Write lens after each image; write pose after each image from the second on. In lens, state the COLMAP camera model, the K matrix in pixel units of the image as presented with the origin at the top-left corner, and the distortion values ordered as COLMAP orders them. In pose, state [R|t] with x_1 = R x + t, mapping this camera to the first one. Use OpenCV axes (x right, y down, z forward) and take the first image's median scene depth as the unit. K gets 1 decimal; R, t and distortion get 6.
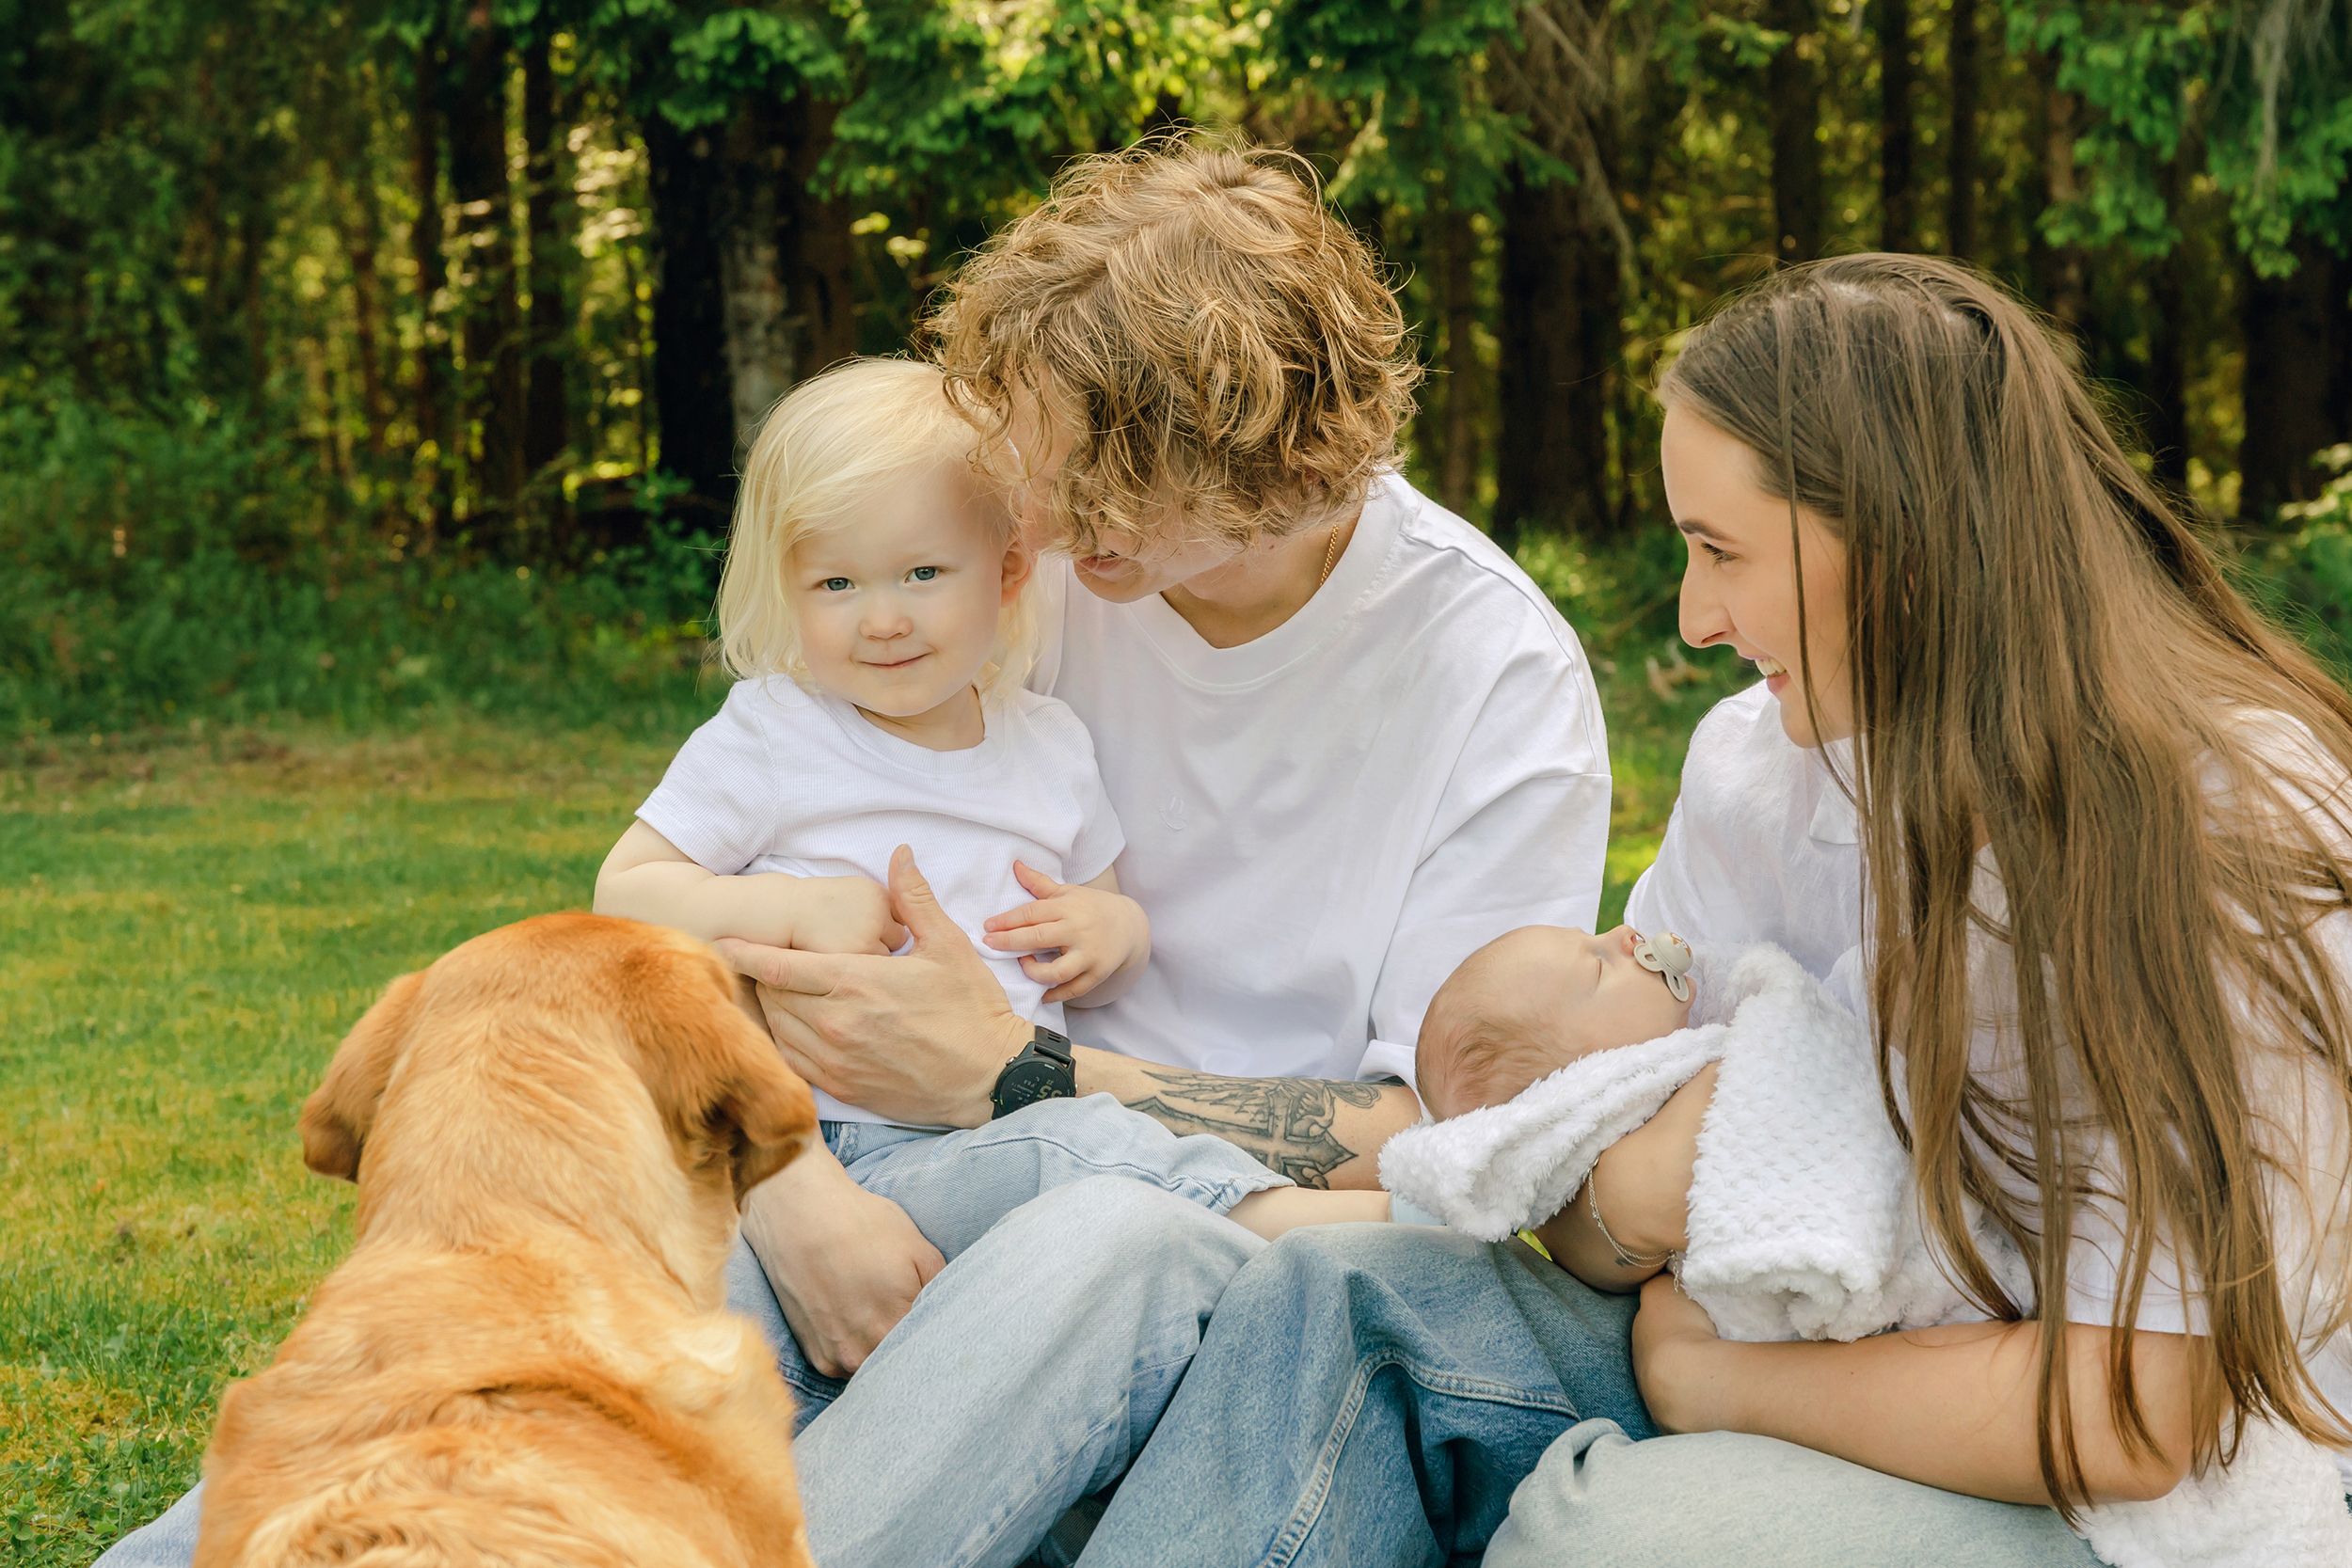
lens RADIAL K [[4075.0, 0, 1282.4], [0, 4075.0, 781.7], [0, 0, 1]] dist [0.042891, -0.835655]
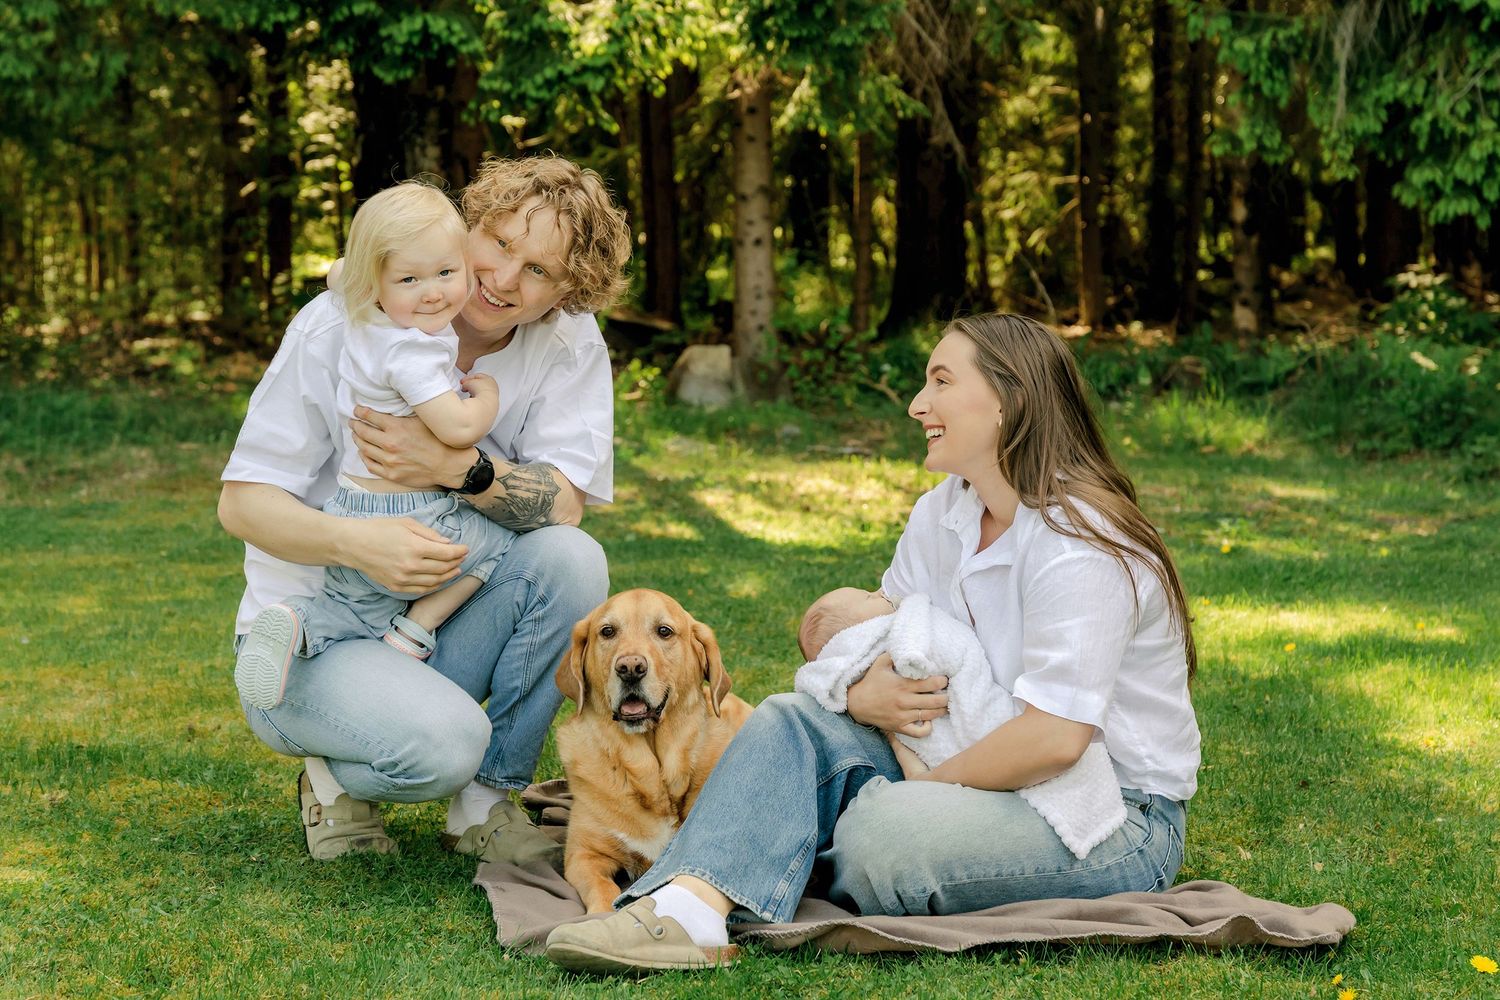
lens RADIAL K [[2847.3, 0, 868.3], [0, 2847.3, 501.4], [0, 0, 1]] dist [0.008097, -0.220746]
pose [[0.999327, 0.002031, 0.036635, 0.005846], [-0.002652, 0.999854, 0.016910, -0.011108], [-0.036595, -0.016996, 0.999186, -0.161005]]
